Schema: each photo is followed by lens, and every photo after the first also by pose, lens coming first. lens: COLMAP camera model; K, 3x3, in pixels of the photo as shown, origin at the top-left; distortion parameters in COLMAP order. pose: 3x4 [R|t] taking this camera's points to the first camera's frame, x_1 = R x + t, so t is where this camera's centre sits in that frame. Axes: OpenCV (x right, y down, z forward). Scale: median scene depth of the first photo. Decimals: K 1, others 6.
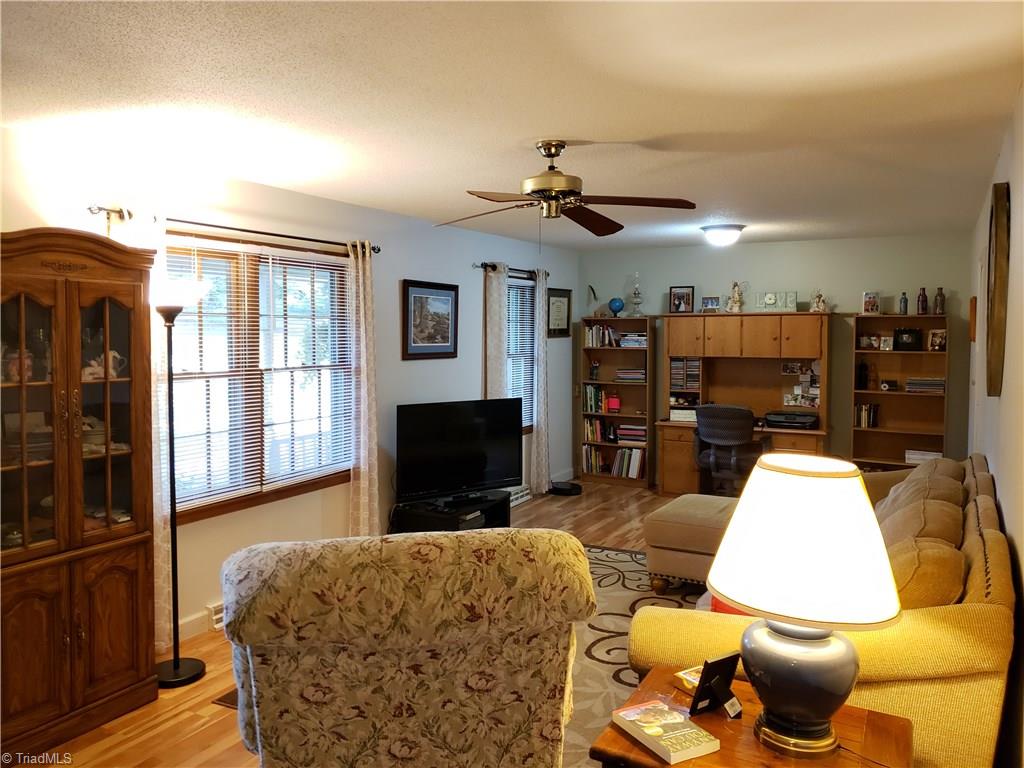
lens RADIAL K [[792.0, 0, 502.6], [0, 792.0, 379.5], [0, 0, 1]] dist [0.047139, -0.049881]
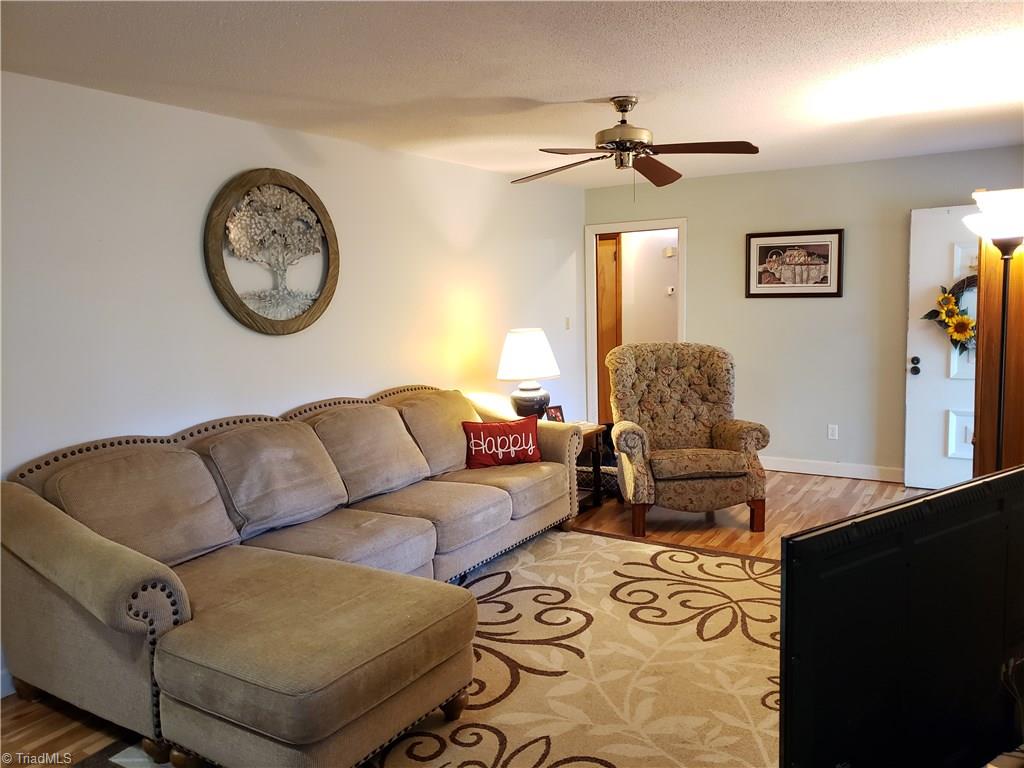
lens RADIAL K [[792.0, 0, 508.9], [0, 792.0, 384.4], [0, 0, 1]] dist [0.047139, -0.049881]
pose [[-0.997762, 0.016230, 0.064868, 0.075064], [0.027642, 0.983441, 0.179110, -0.054374], [-0.060887, 0.180502, -0.981688, 1.025825]]
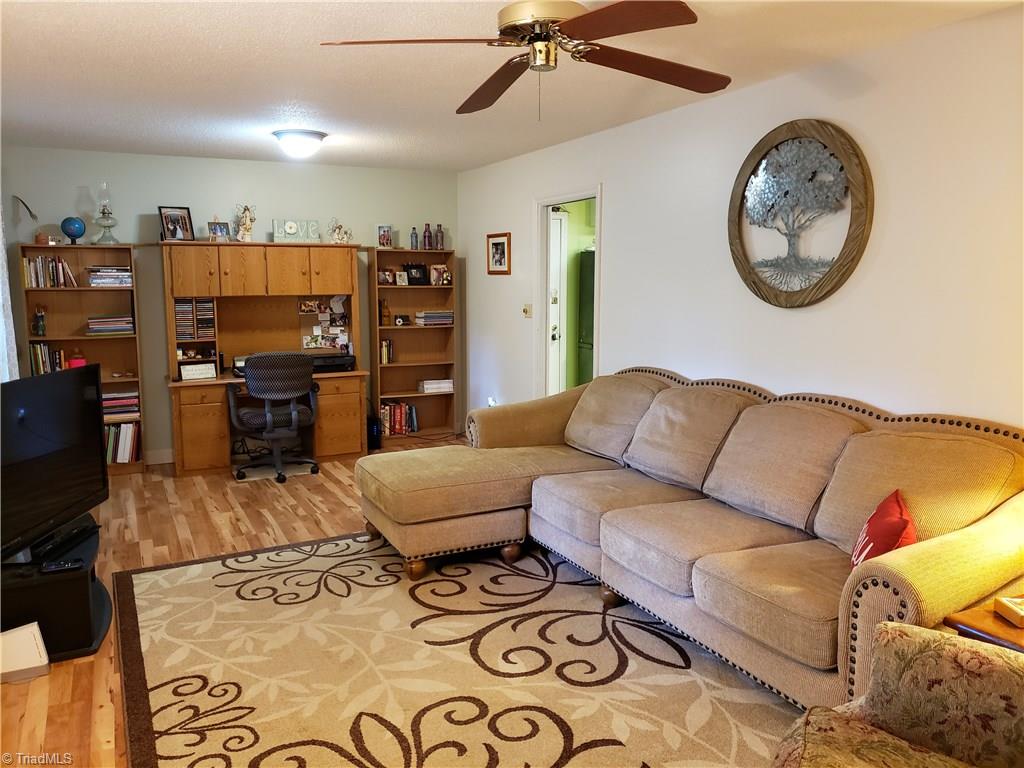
lens RADIAL K [[792.0, 0, 504.7], [0, 792.0, 382.4], [0, 0, 1]] dist [0.047139, -0.049881]
pose [[0.571945, -0.110981, 0.812750, -0.259392], [0.058019, 0.993797, 0.094873, -0.001845], [-0.818238, -0.007107, 0.574836, 0.305374]]
